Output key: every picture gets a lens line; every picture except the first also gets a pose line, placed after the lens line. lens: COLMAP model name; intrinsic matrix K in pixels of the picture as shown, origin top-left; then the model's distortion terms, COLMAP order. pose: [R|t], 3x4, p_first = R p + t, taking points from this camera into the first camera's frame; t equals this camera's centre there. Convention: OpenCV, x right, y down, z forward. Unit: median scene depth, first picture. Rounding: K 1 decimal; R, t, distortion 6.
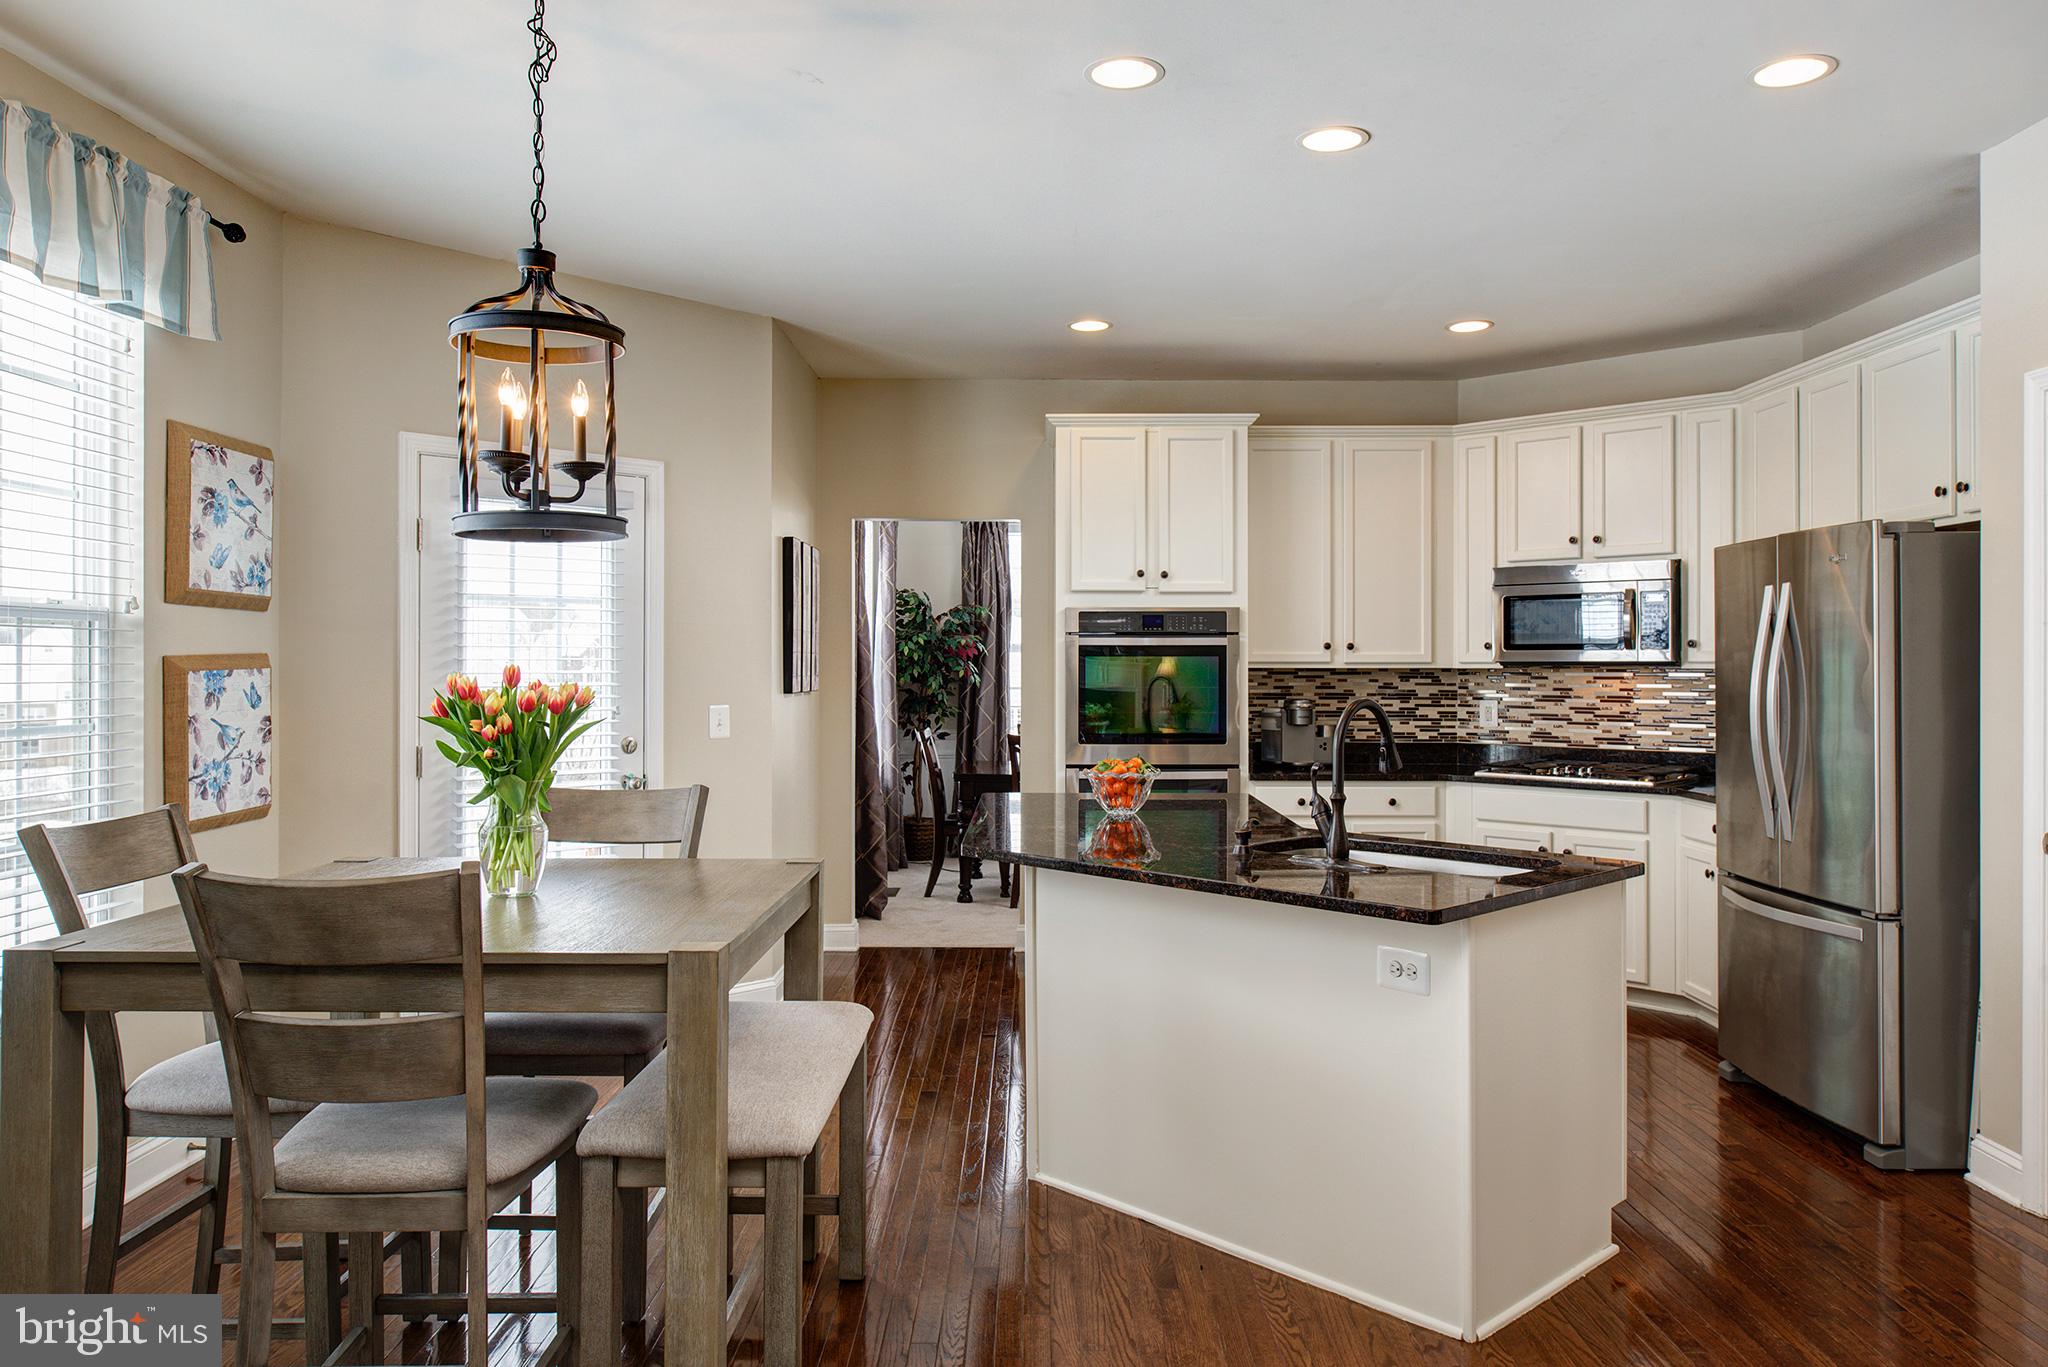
lens RADIAL K [[1406.0, 0, 1008.8], [0, 1406.0, 682.5], [0, 0, 1]] dist [-0.001957, 0.004271]
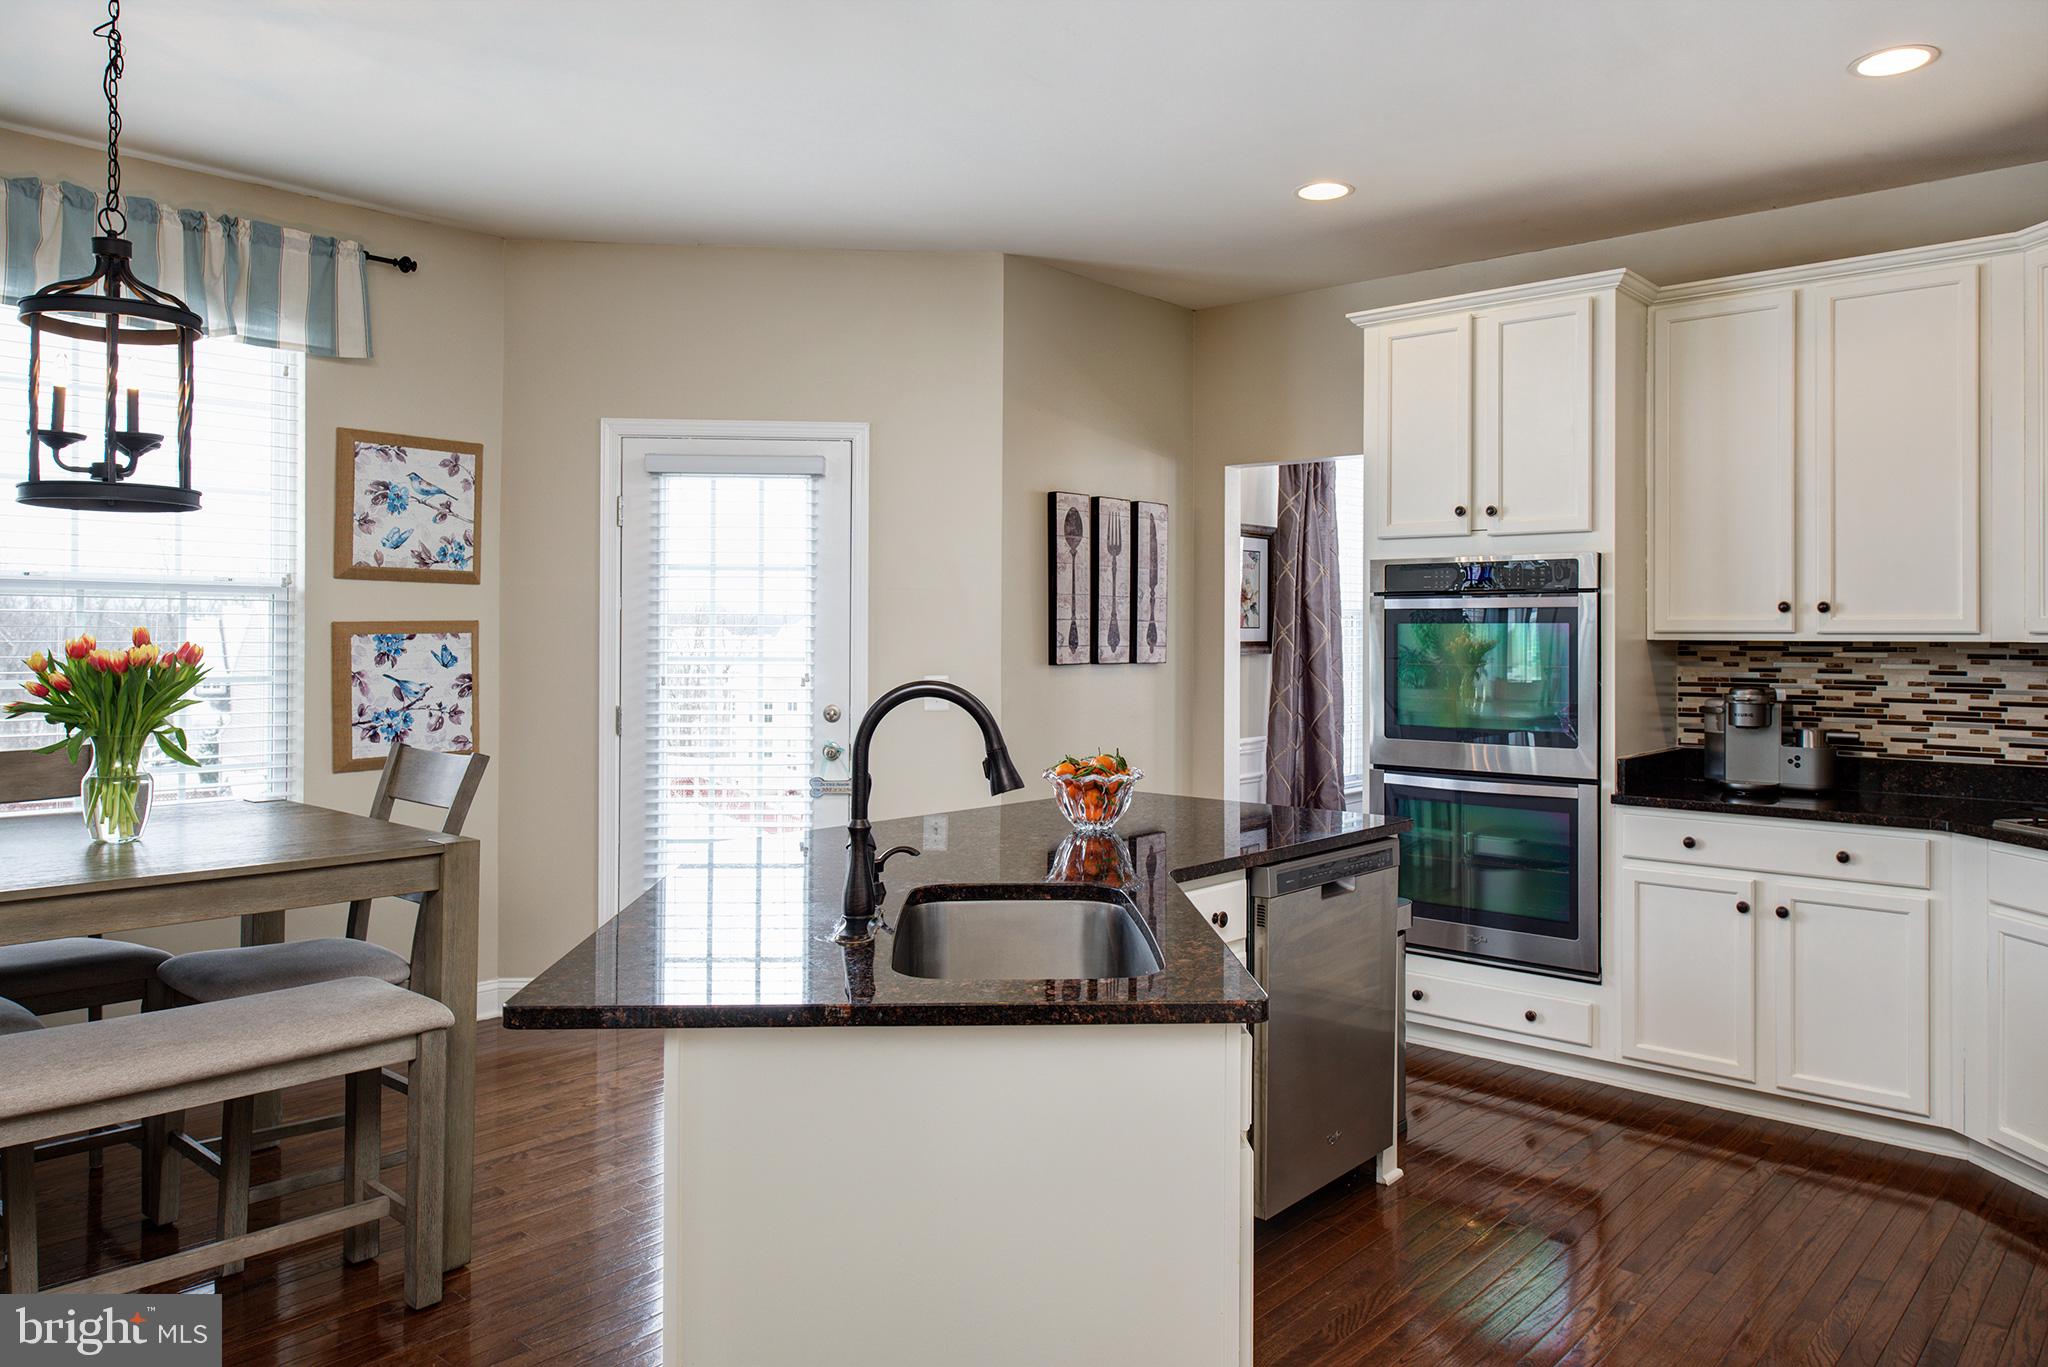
lens RADIAL K [[1406.0, 0, 1021.1], [0, 1406.0, 662.3], [0, 0, 1]] dist [-0.001957, 0.004271]
pose [[0.757057, 0.016526, -0.653140, 0.588190], [-0.012922, 0.999863, 0.010321, -0.004007], [0.653221, 0.000626, 0.757167, 0.424103]]
